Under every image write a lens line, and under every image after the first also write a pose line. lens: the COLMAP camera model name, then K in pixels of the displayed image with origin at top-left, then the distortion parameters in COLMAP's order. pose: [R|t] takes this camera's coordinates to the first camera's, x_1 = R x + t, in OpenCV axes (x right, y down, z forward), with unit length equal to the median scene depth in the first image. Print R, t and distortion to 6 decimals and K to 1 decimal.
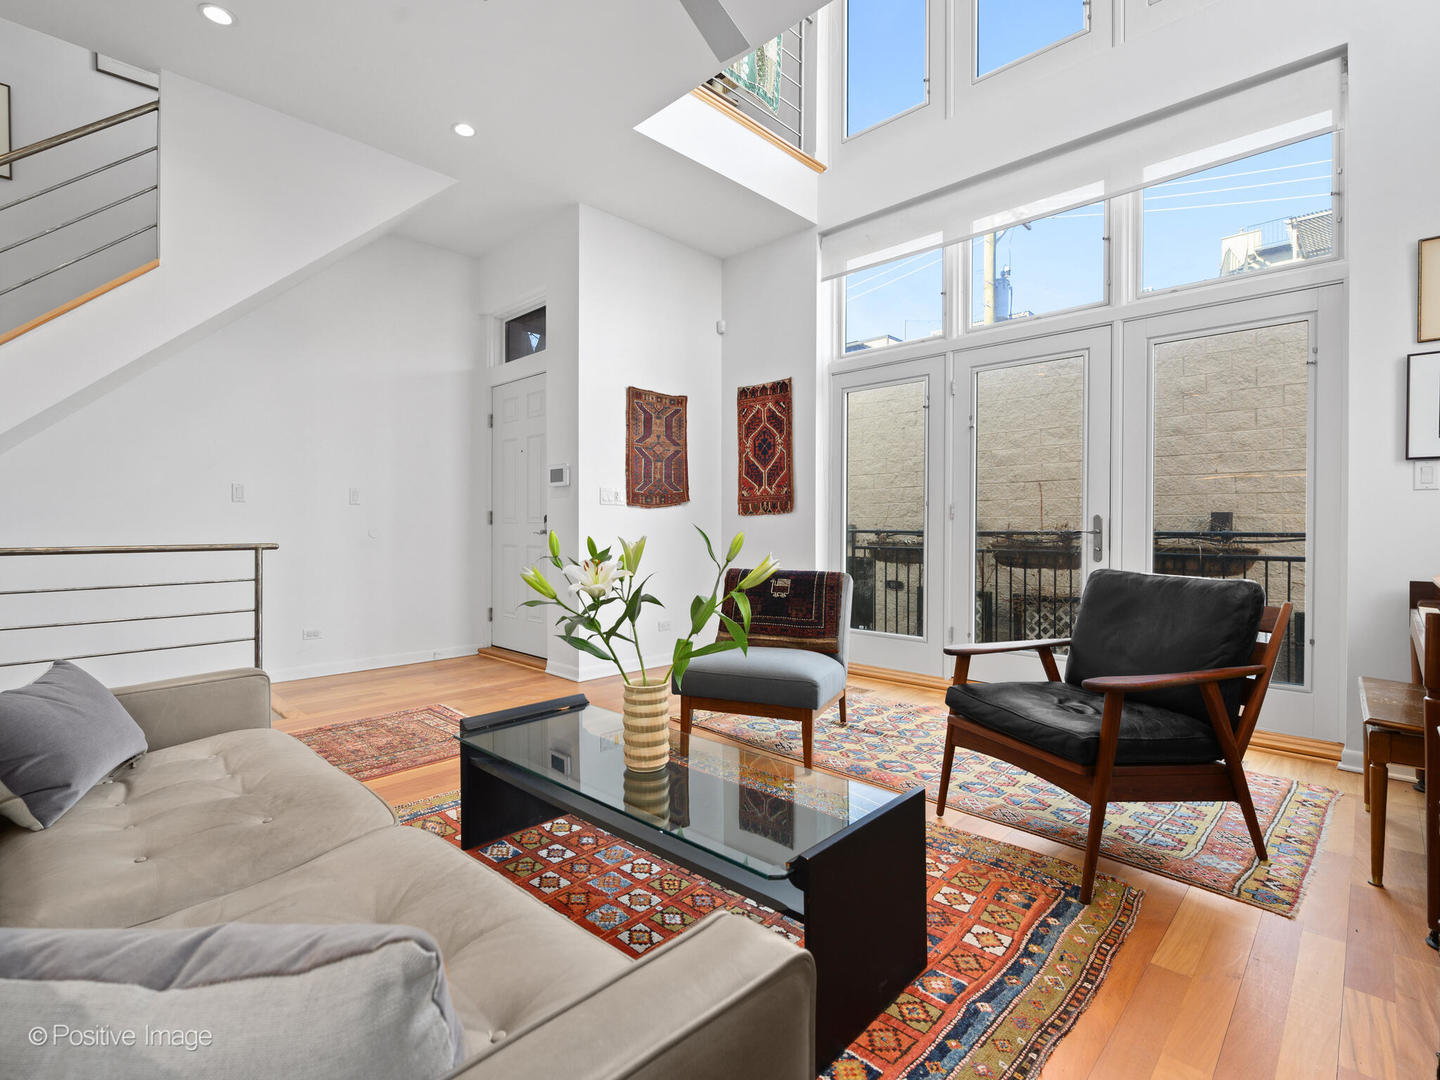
lens RADIAL K [[689.2, 0, 718.2], [0, 689.2, 532.5], [0, 0, 1]] dist [-0.004844, -0.001491]
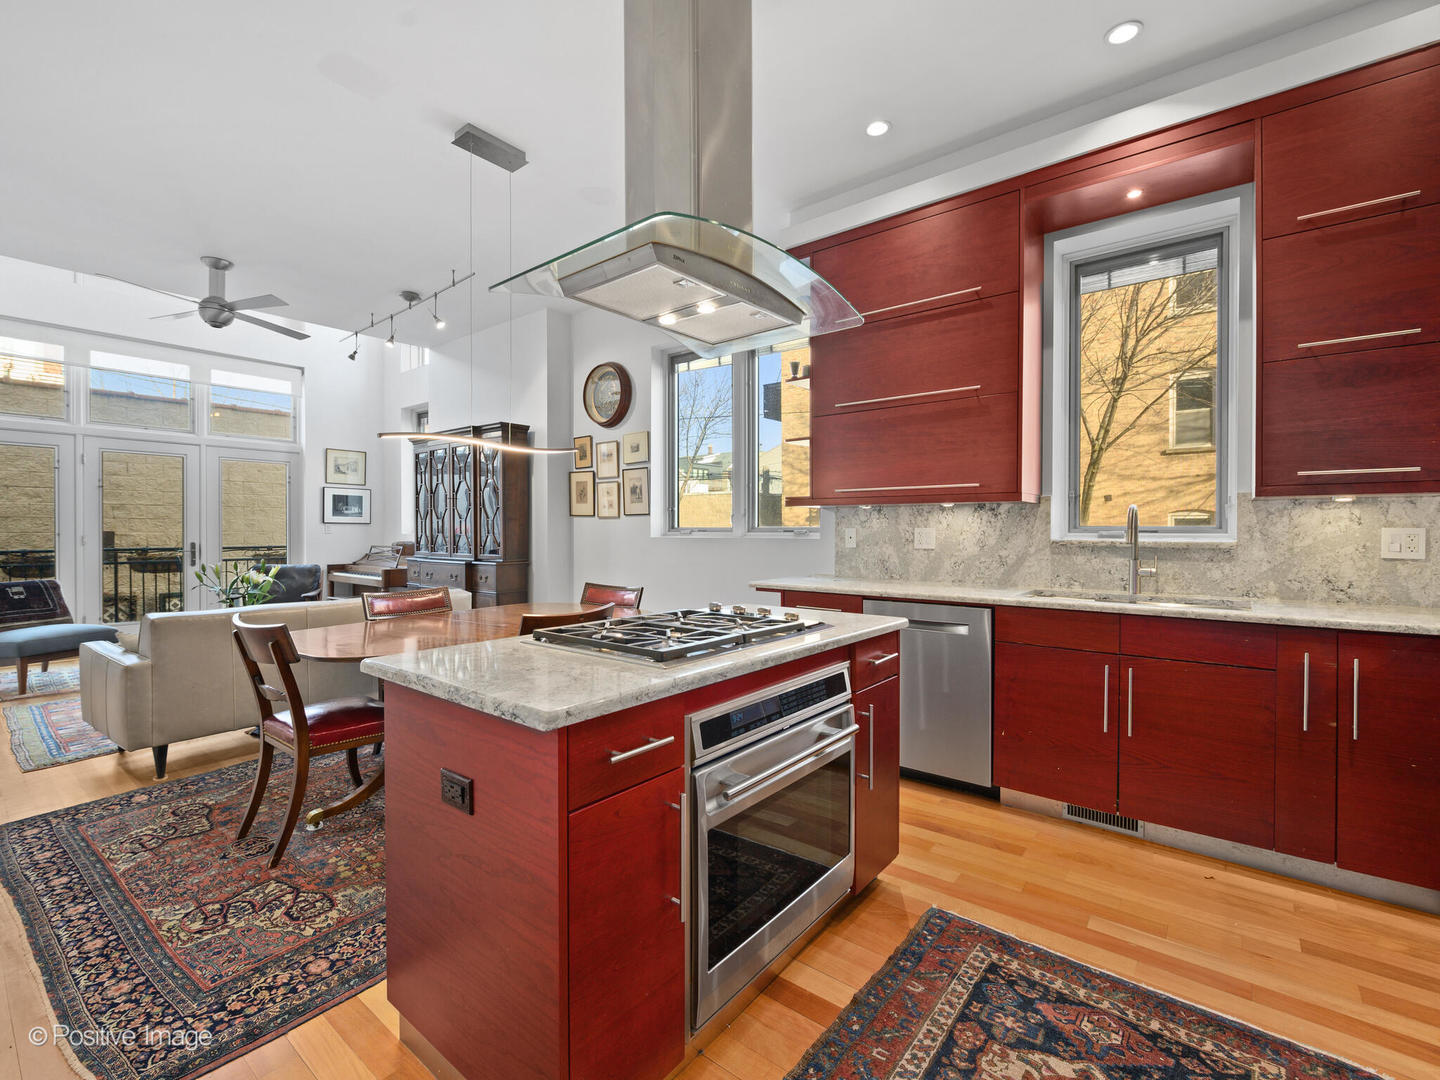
lens RADIAL K [[642.3, 0, 717.8], [0, 642.3, 535.6], [0, 0, 1]] dist [-0.009379, 0.000402]
pose [[-0.093640, -0.013738, 0.995511, -1.464171], [0.005699, 0.999881, 0.014334, -0.064331], [-0.995590, 0.007016, -0.093551, -0.325669]]
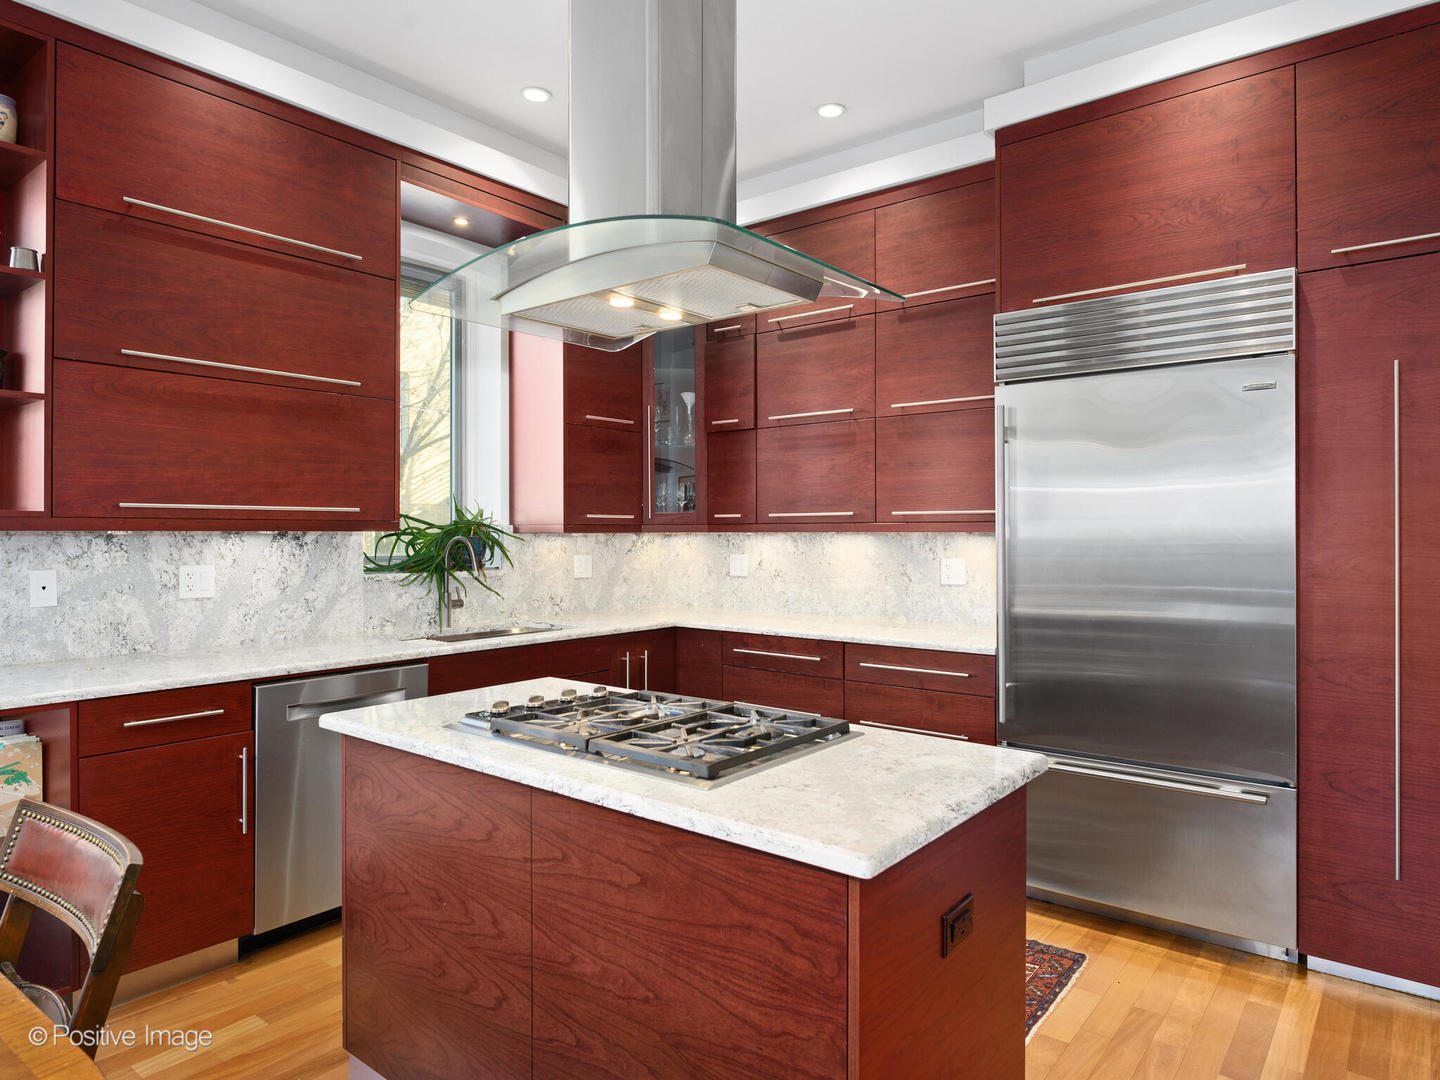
lens RADIAL K [[887.1, 0, 722.2], [0, 887.1, 534.2], [0, 0, 1]] dist [-0.007924, -0.000704]
pose [[-0.995395, -0.003968, -0.095775, -0.917454], [-0.004903, 0.999943, 0.009531, -0.104221], [0.095731, 0.009957, -0.995357, 0.213920]]
